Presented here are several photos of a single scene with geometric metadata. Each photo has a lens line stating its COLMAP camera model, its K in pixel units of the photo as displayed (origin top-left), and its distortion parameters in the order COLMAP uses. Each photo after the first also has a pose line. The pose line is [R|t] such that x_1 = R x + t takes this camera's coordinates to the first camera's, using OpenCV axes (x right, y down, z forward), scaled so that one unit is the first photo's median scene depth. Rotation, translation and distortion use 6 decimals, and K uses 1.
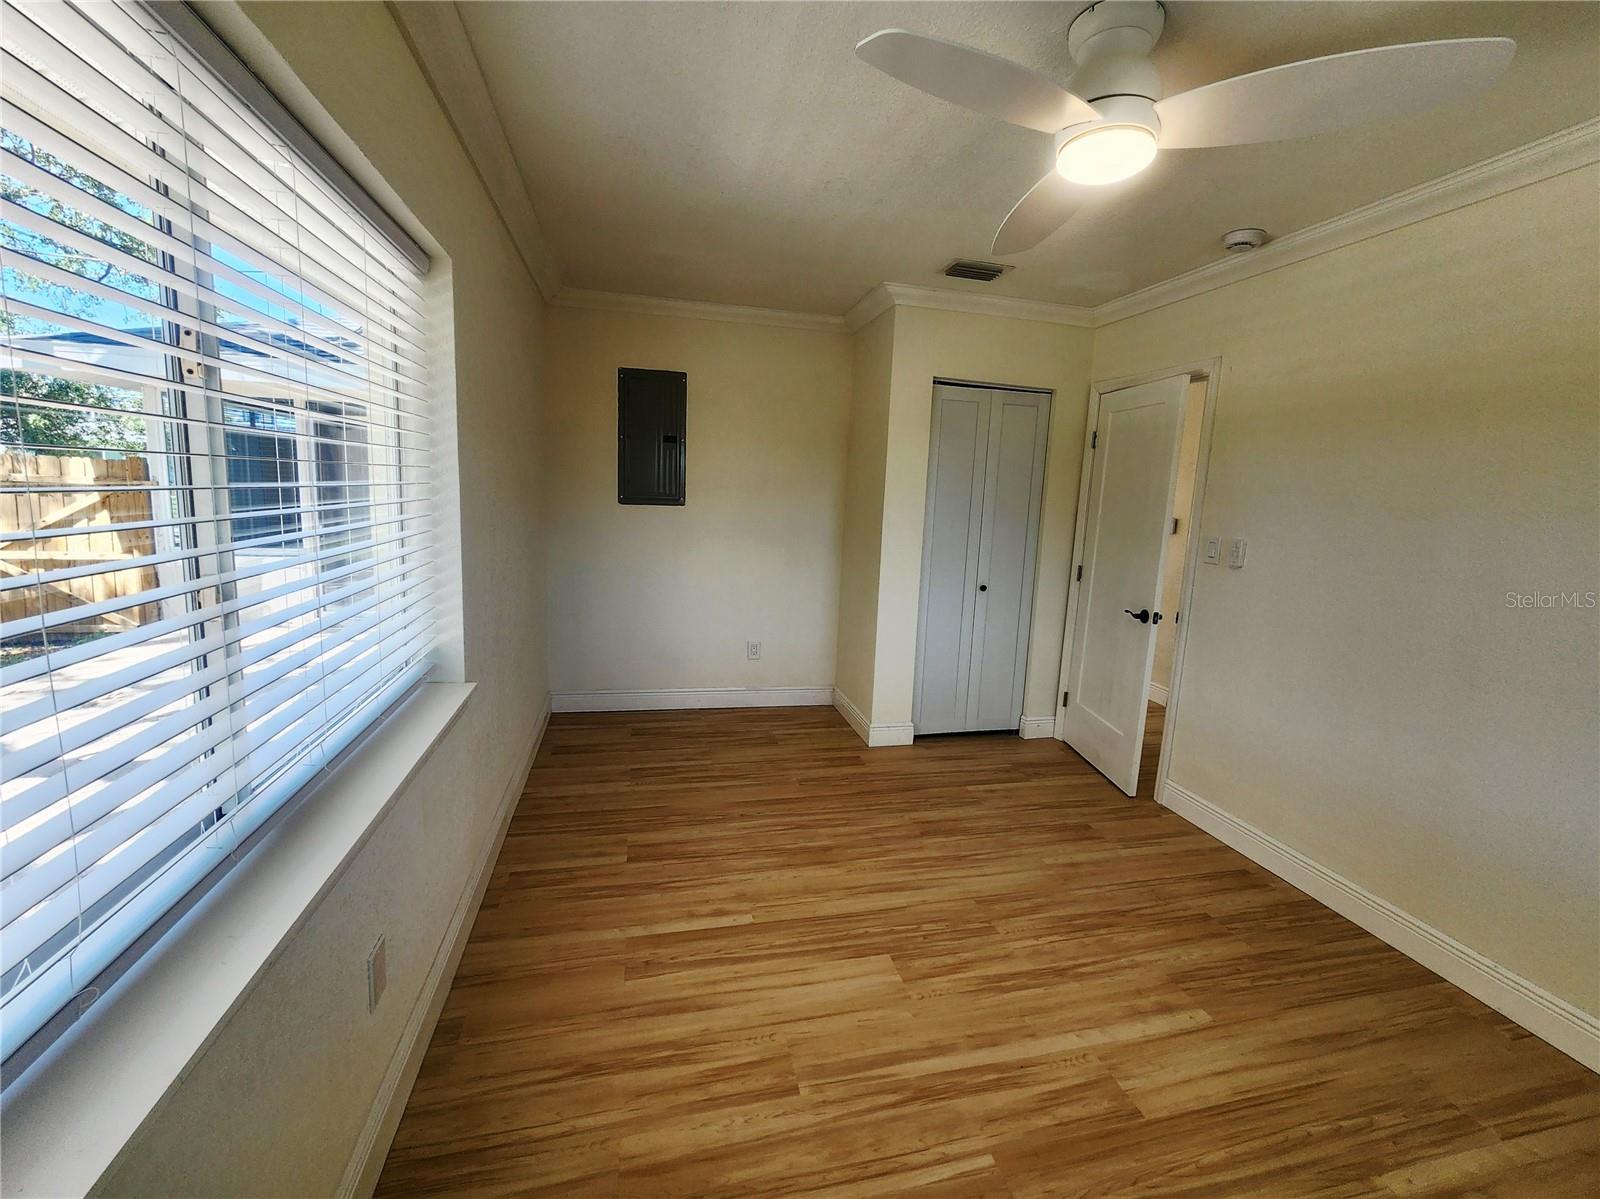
lens RADIAL K [[671.0, 0, 800.4], [0, 671.0, 594.1], [0, 0, 1]] dist [-0.000759, -0.000064]
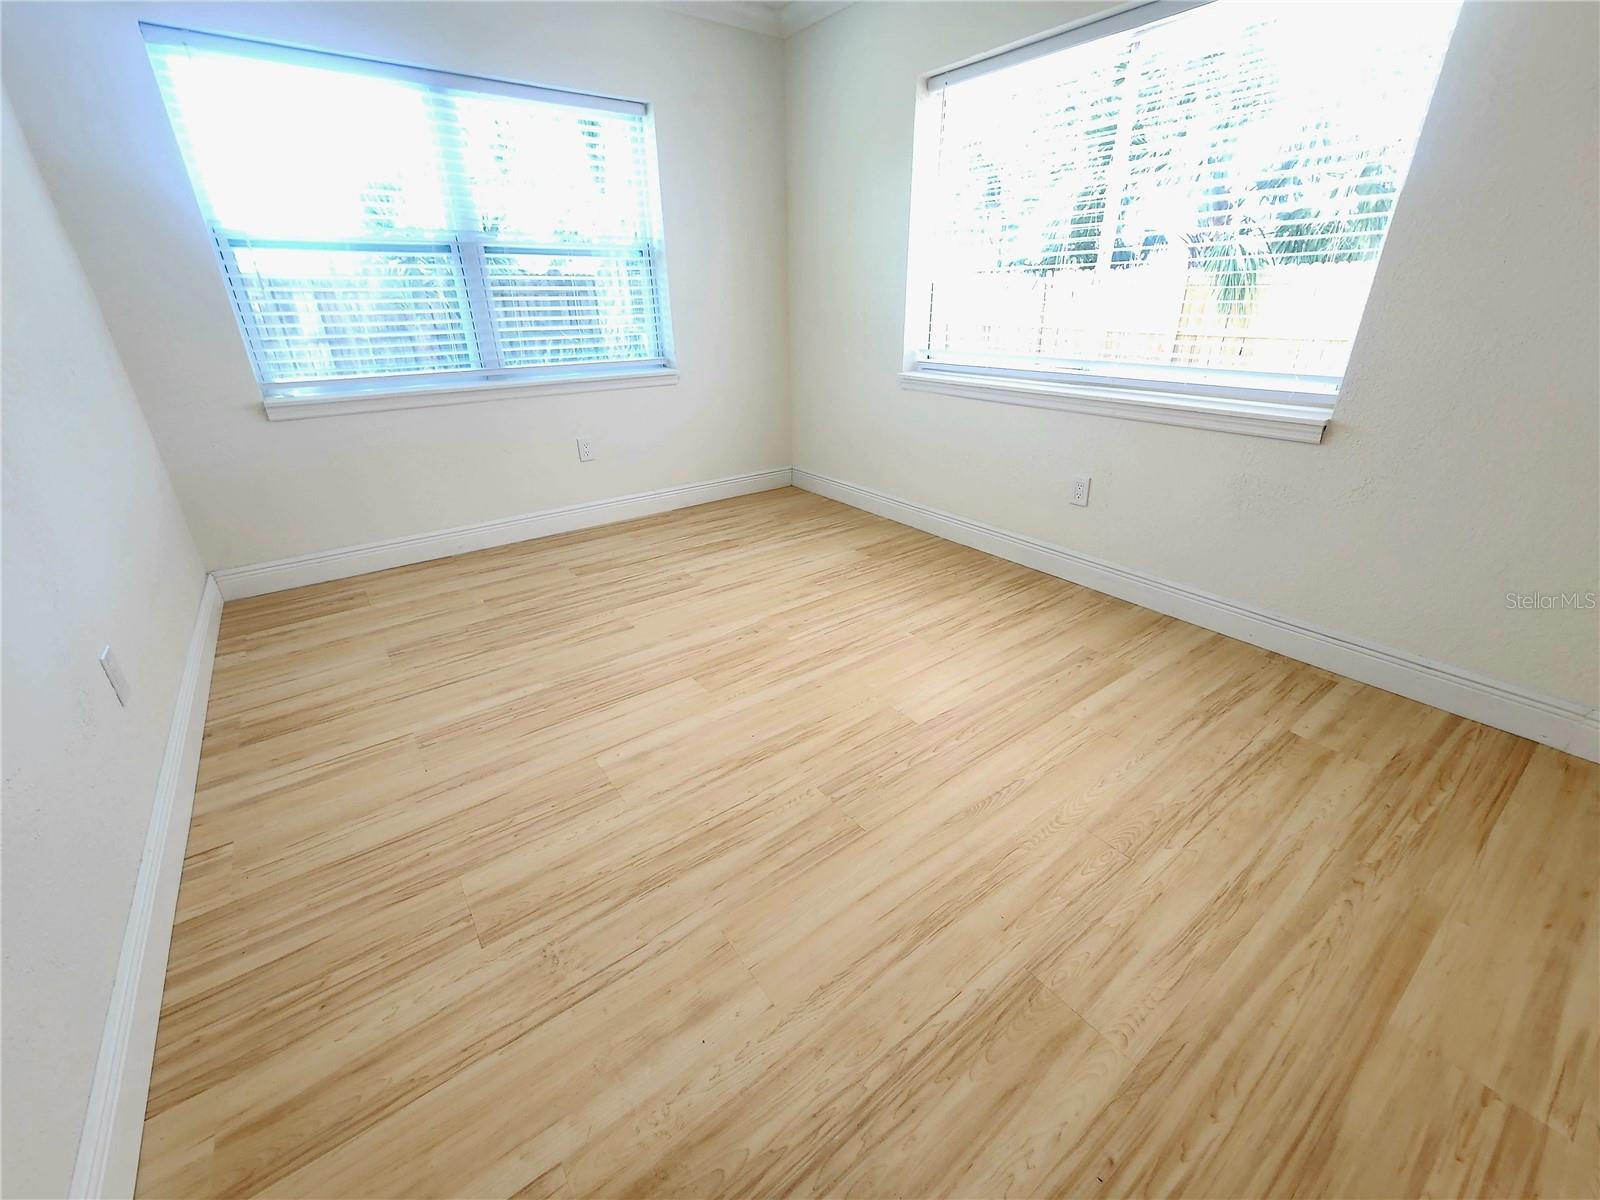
lens RADIAL K [[671.0, 0, 800.4], [0, 671.0, 594.6], [0, 0, 1]] dist [-0.000759, -0.000064]
pose [[-0.917141, 0.128819, -0.377170, 0.576759], [-0.093100, 0.850905, 0.517004, -0.076286], [0.387536, 0.509281, -0.768407, 1.473347]]
